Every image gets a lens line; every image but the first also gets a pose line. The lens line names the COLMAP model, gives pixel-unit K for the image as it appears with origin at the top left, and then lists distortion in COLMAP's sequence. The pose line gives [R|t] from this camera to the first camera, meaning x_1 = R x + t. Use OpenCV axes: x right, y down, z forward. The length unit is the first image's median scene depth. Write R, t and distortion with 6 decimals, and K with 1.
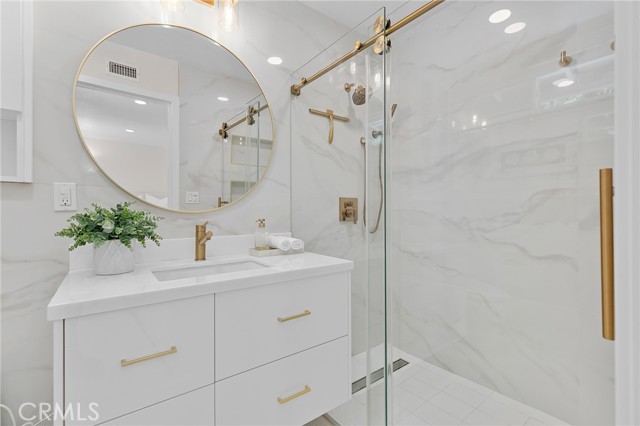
lens RADIAL K [[290.0, 0, 320.9], [0, 290.0, 212.0], [0, 0, 1]] dist [0.007718, 0.000617]
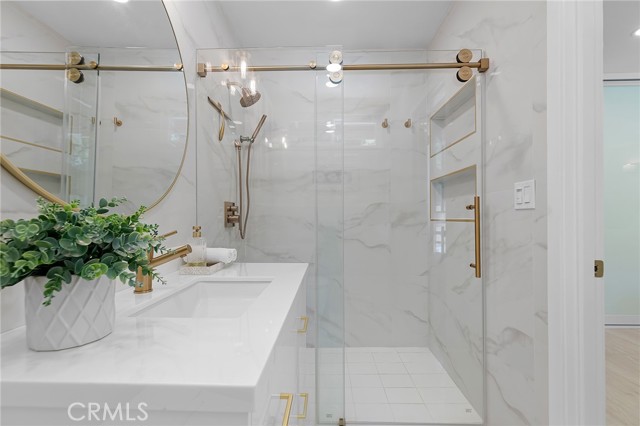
lens RADIAL K [[290.0, 0, 320.7], [0, 290.0, 213.3], [0, 0, 1]] dist [0.007718, 0.000617]
pose [[0.619618, 0.009298, 0.784848, -0.592927], [-0.001384, 0.999941, -0.010754, -0.004339], [-0.784902, 0.005577, 0.619595, 0.253523]]
